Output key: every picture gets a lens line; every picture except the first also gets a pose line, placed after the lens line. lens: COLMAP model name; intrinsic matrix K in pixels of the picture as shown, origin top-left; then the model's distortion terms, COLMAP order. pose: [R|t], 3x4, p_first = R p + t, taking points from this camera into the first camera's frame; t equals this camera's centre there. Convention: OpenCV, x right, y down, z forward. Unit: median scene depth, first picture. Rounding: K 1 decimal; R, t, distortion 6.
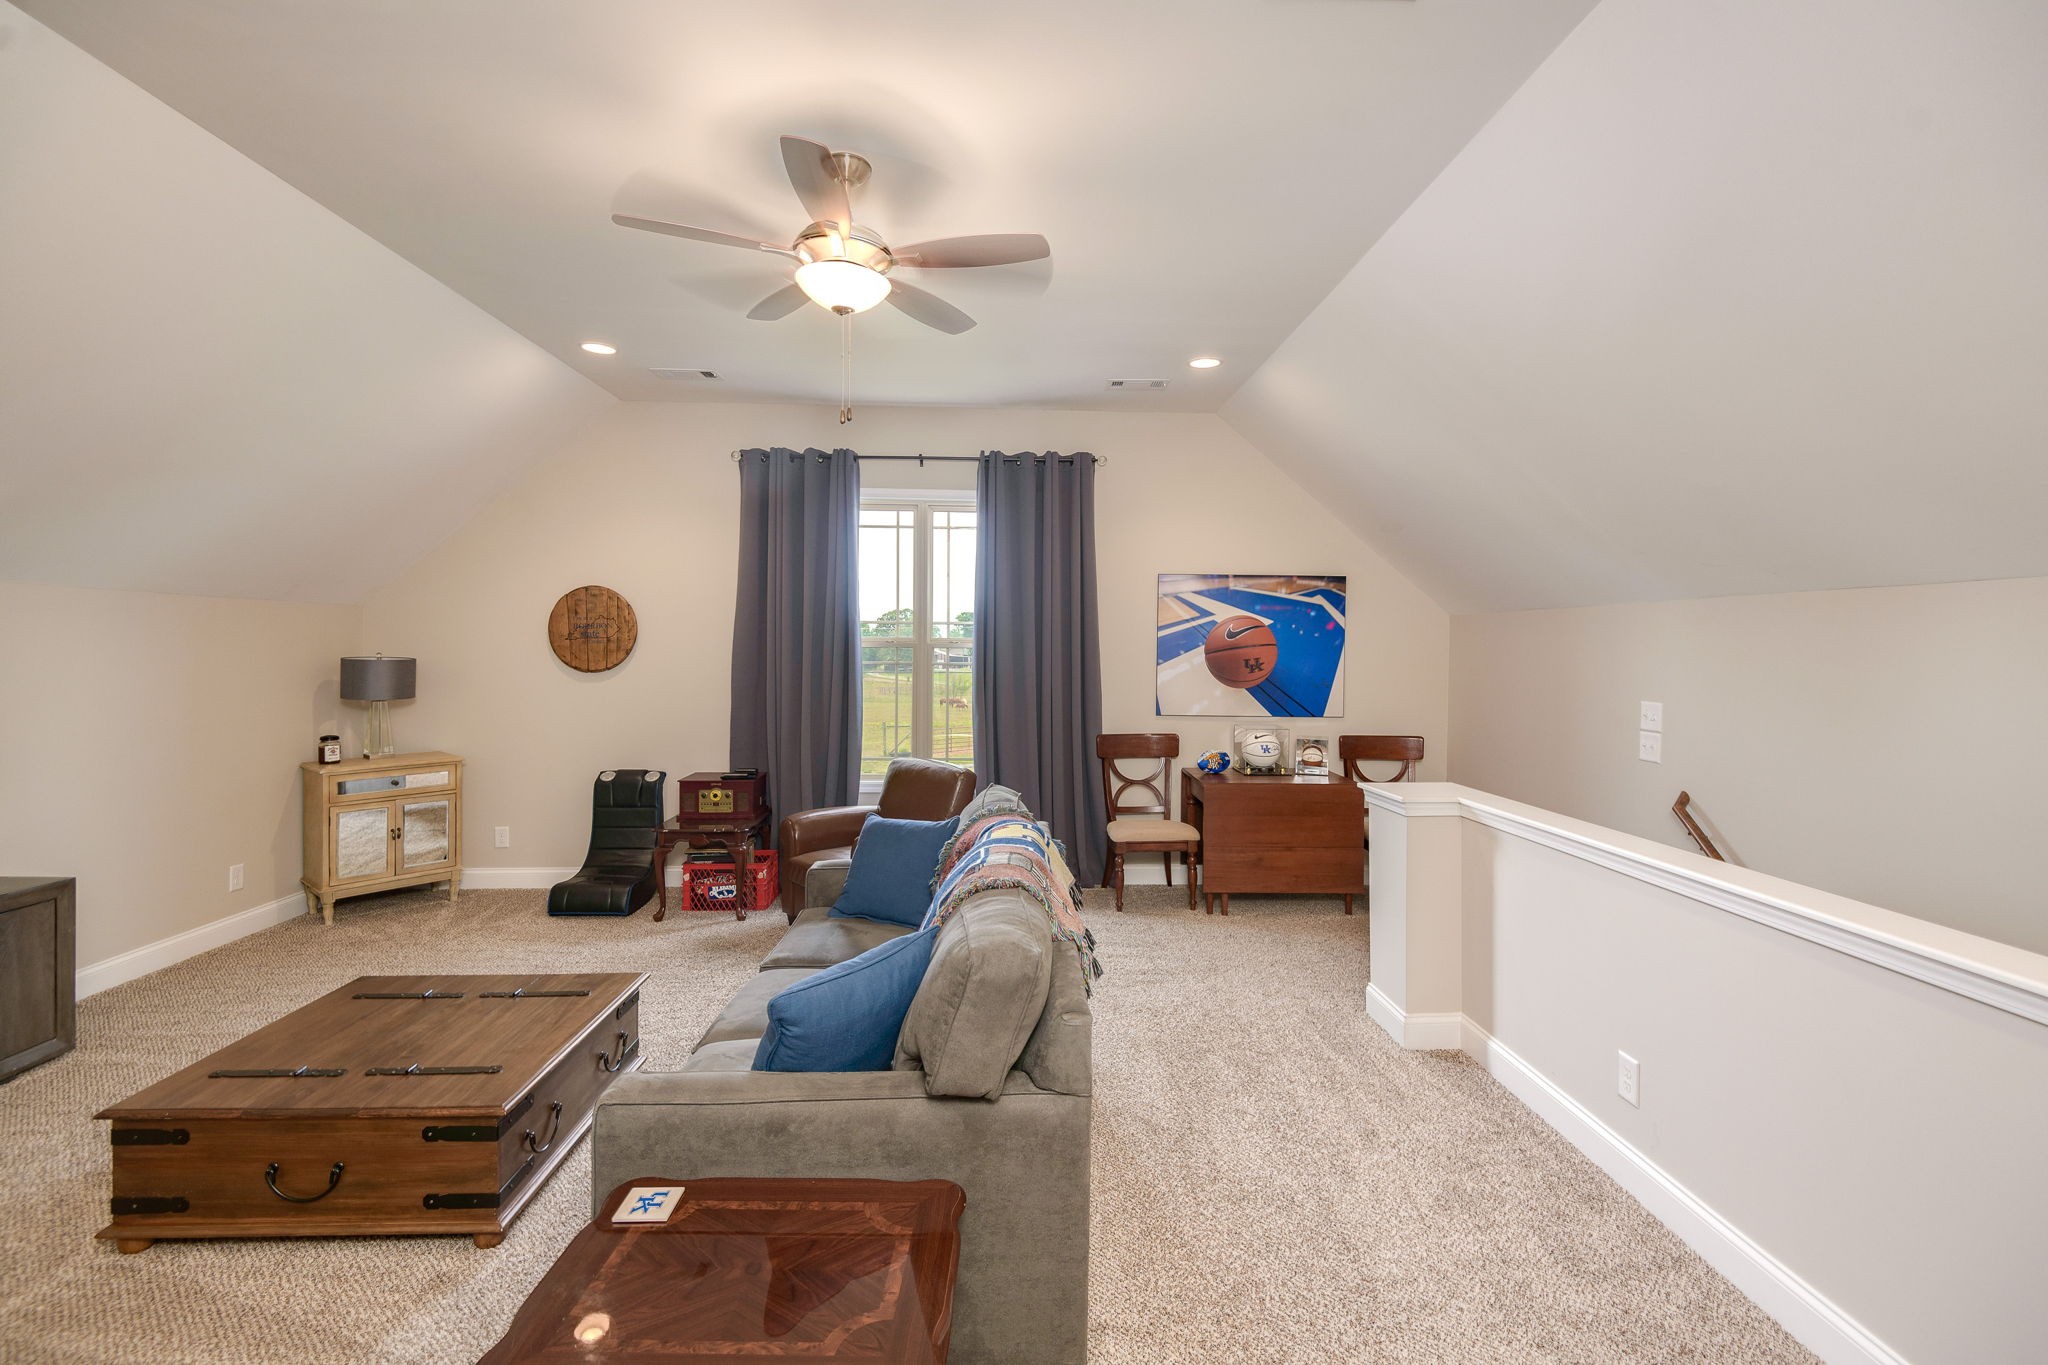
lens RADIAL K [[993.5, 0, 1040.9], [0, 993.5, 666.4], [0, 0, 1]] dist [0.063425, -0.064588]
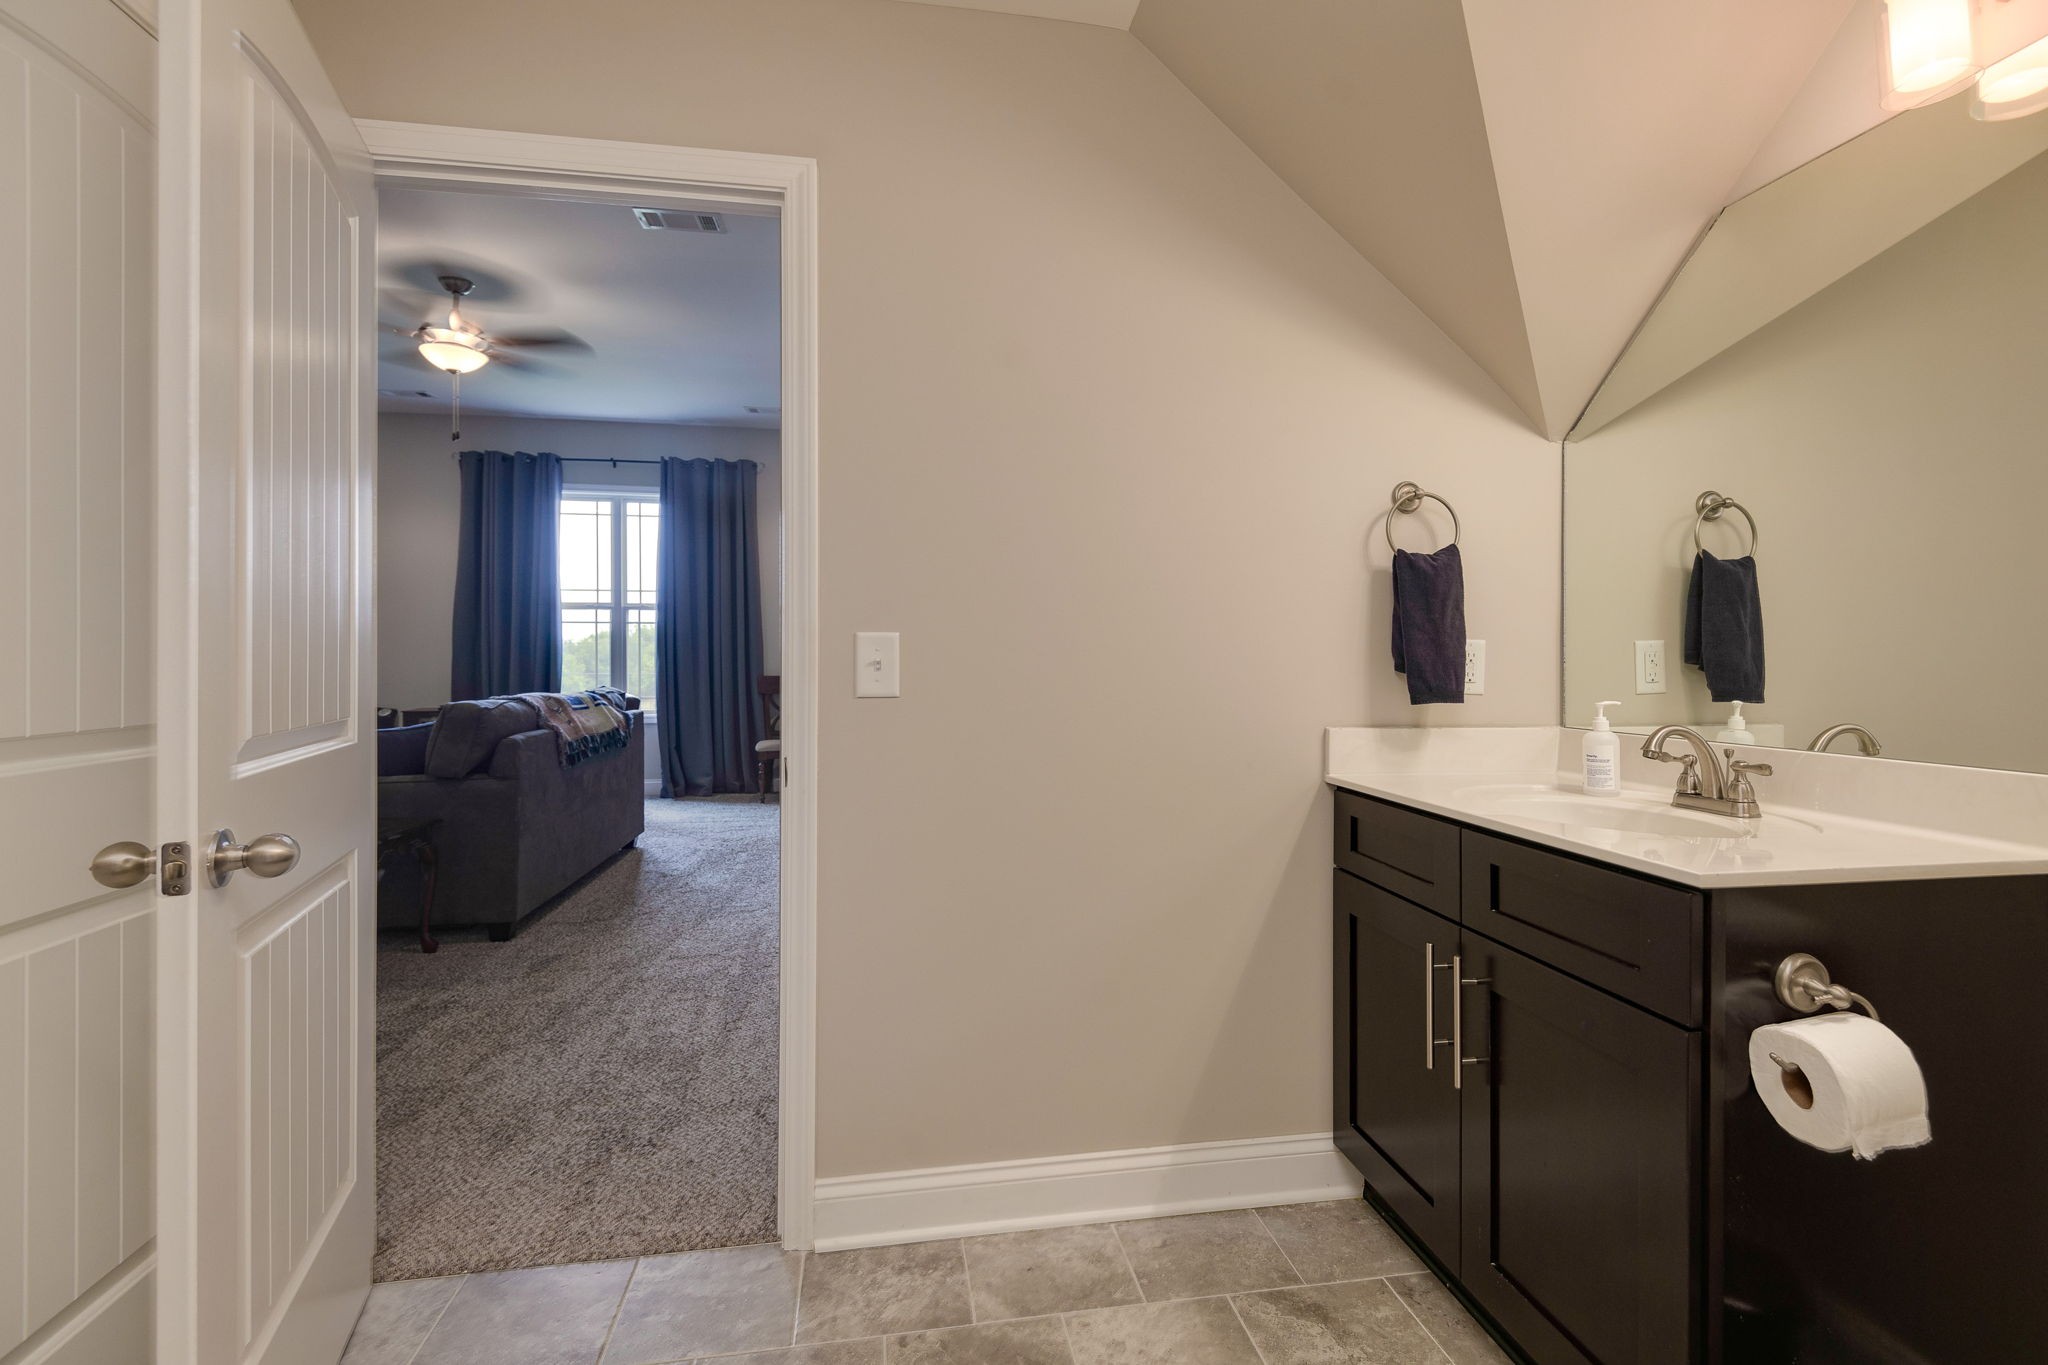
lens RADIAL K [[966.3, 0, 1017.1], [0, 966.3, 665.5], [0, 0, 1]] dist [0.002518, -0.011666]
pose [[0.990422, -0.004674, 0.137992, 0.222954], [0.004662, 0.999989, 0.000414, 0.057119], [-0.137992, 0.000234, 0.990433, -0.307343]]
